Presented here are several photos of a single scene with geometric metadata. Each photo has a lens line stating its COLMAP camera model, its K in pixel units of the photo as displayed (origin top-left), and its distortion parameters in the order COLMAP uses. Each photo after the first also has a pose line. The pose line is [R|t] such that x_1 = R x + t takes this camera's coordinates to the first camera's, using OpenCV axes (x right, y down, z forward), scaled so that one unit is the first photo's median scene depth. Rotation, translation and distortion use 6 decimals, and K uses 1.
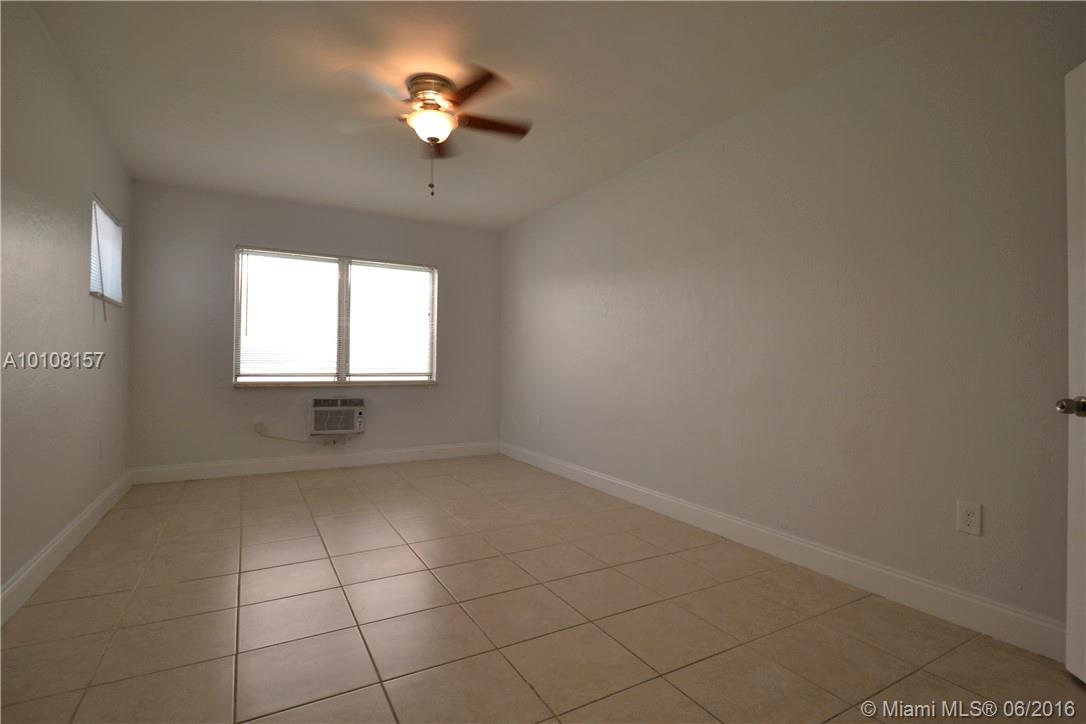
lens RADIAL K [[511.4, 0, 537.6], [0, 511.4, 359.3], [0, 0, 1]] dist [0.001873, 0.000146]
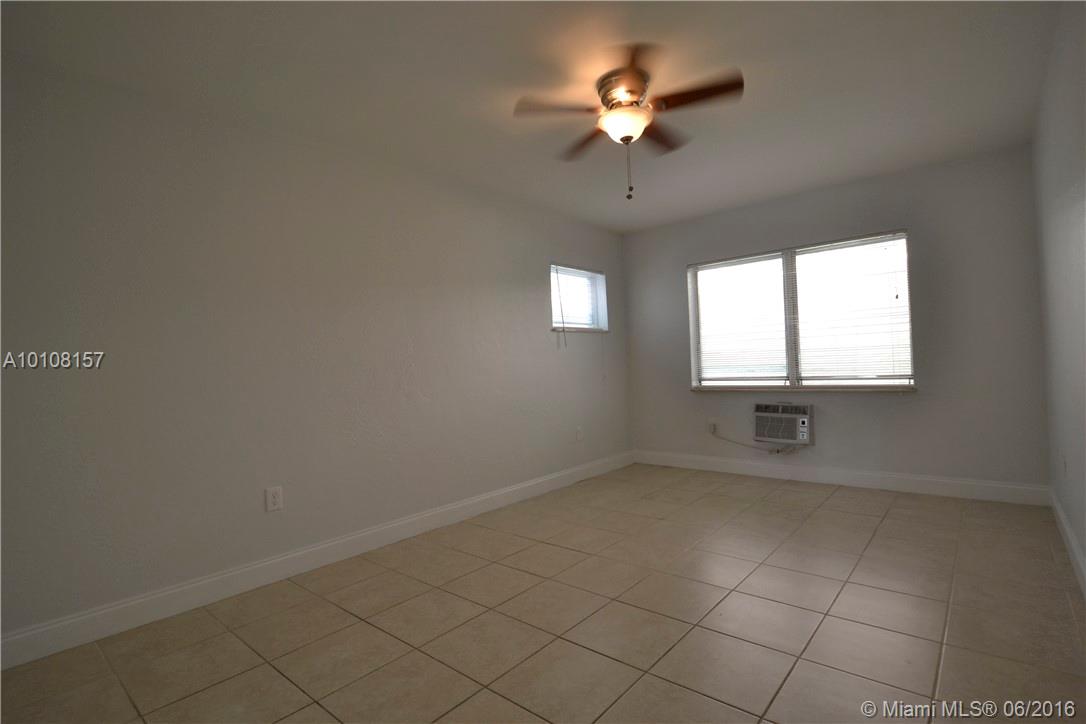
lens RADIAL K [[511.4, 0, 535.2], [0, 511.4, 359.8], [0, 0, 1]] dist [0.001873, 0.000146]
pose [[0.340329, -0.036659, -0.939592, 0.334301], [0.046819, 0.998661, -0.022005, -0.004908], [0.939140, -0.036501, 0.341589, 0.271754]]
